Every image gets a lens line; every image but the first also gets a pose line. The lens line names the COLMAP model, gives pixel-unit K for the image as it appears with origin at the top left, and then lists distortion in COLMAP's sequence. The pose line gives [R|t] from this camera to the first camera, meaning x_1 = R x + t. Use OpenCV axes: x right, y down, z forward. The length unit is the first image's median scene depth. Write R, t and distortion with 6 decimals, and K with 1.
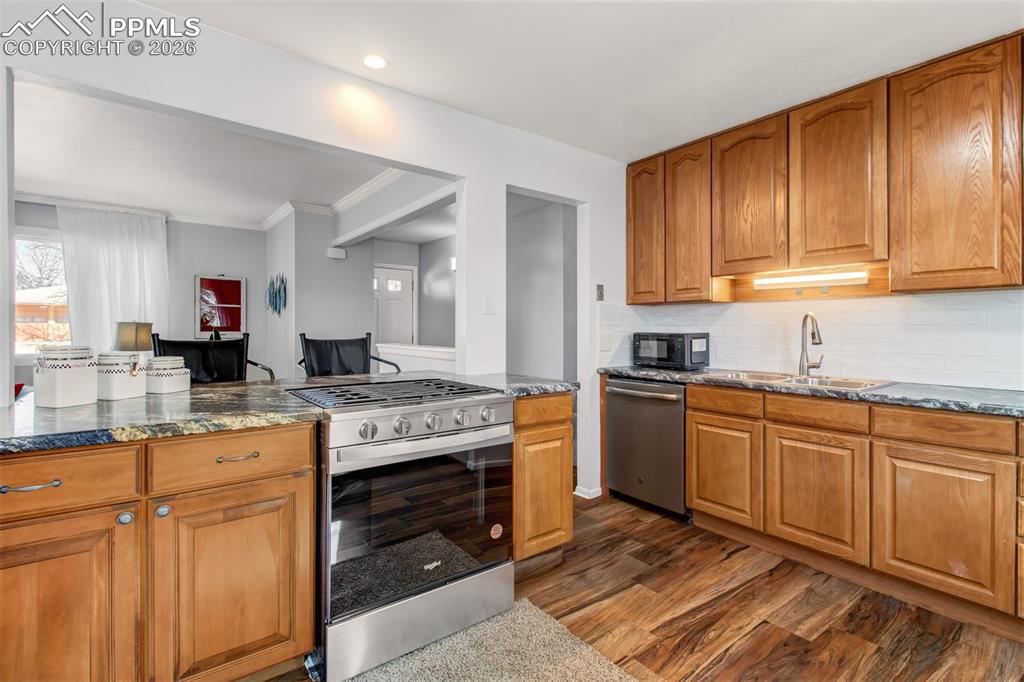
lens RADIAL K [[471.7, 0, 520.2], [0, 471.7, 328.9], [0, 0, 1]] dist [0.001235, -0.000945]
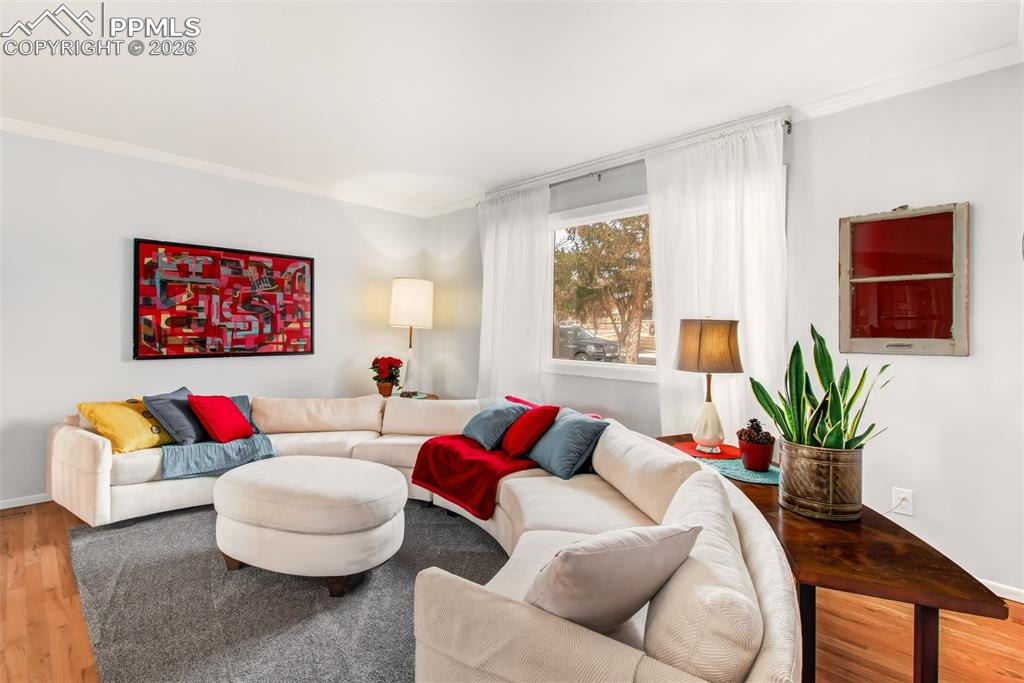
lens RADIAL K [[478.7, 0, 516.7], [0, 478.7, 334.2], [0, 0, 1]] dist [-0.002827, -0.001977]
pose [[0.132099, 0.004862, -0.991225, -0.576071], [-0.007136, 0.999967, 0.003954, 0.002070], [0.991211, 0.006551, 0.132130, 1.366799]]
